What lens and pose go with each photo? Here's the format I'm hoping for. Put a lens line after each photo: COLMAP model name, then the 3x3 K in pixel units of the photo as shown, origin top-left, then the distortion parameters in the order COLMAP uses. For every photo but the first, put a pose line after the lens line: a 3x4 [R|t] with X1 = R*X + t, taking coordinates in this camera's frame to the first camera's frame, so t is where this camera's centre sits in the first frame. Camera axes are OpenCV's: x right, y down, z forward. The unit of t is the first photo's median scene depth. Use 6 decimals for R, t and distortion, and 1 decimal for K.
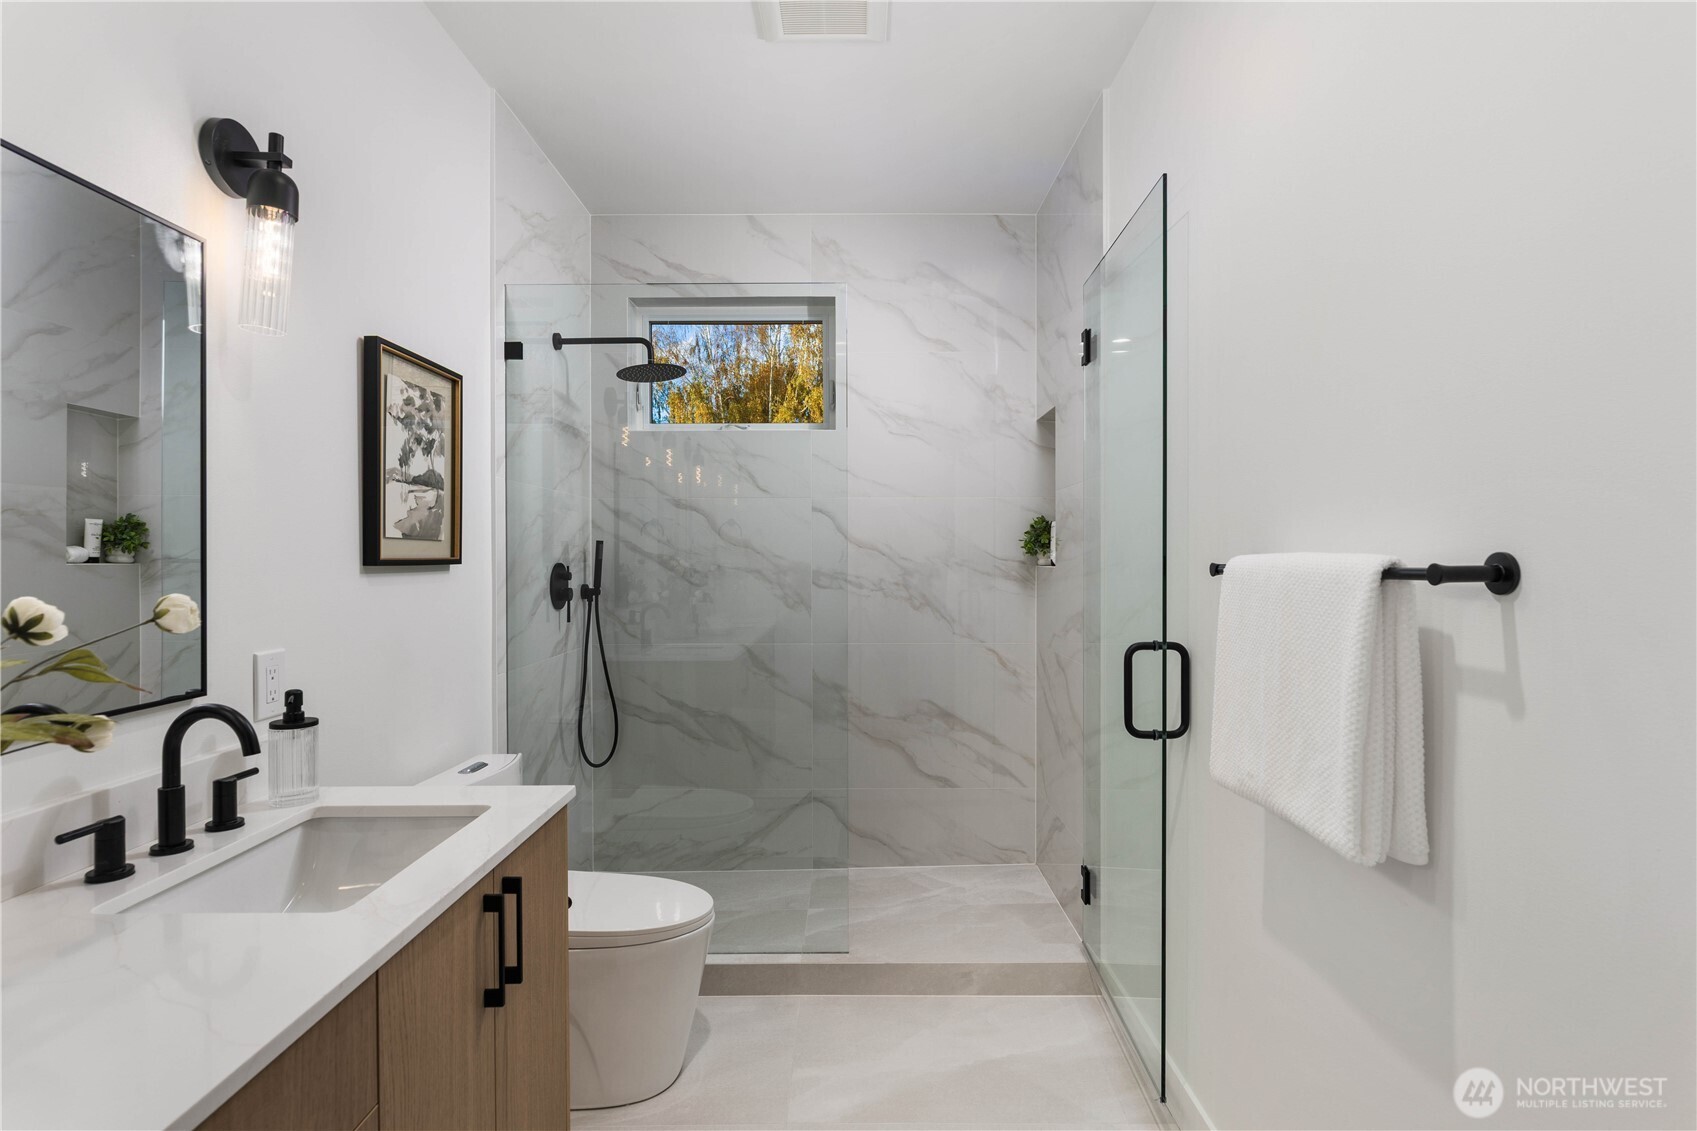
lens RADIAL K [[836.4, 0, 848.5], [0, 836.4, 565.5], [0, 0, 1]] dist [-0.001514, 0.000591]
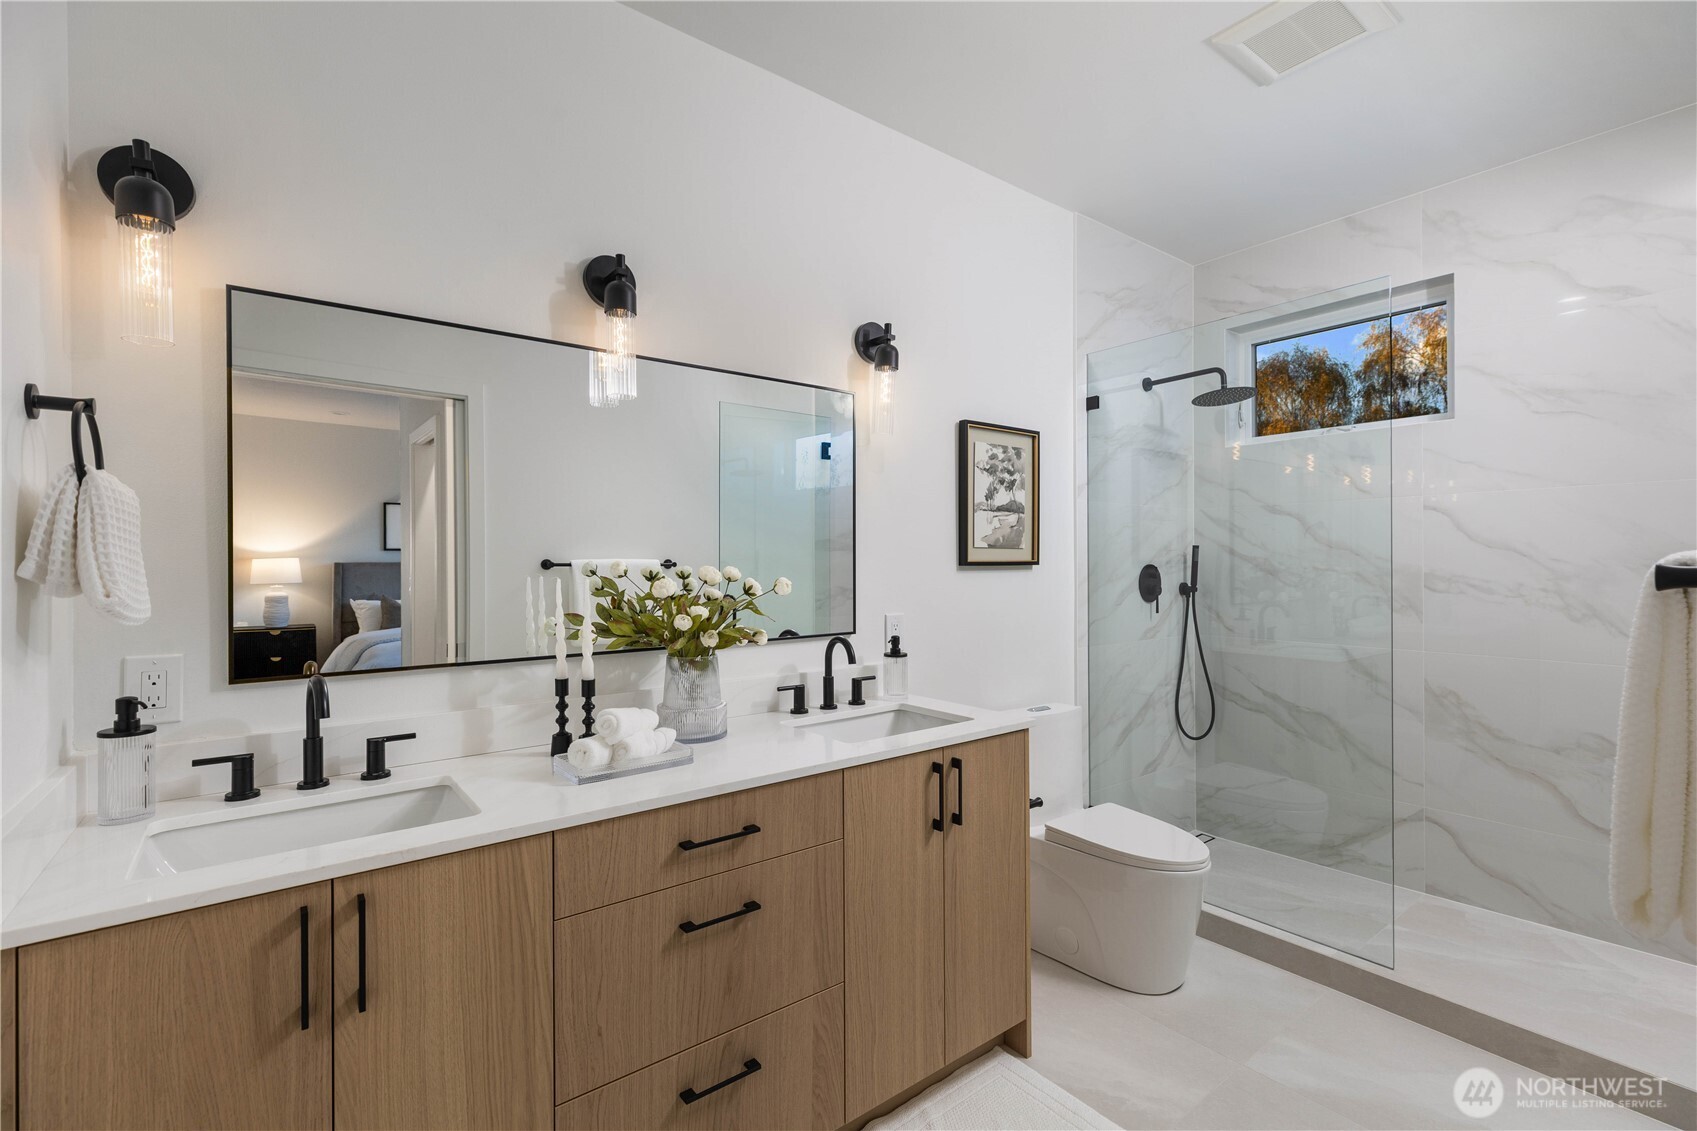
lens RADIAL K [[750.8, 0, 848.5], [0, 750.8, 565.5], [0, 0, 1]] dist [-0.000011, -0.000120]
pose [[0.611655, 0.003121, -0.791118, 0.295128], [-0.004740, 0.999989, 0.000280, 0.000545], [0.791110, 0.003578, 0.611663, -0.026494]]
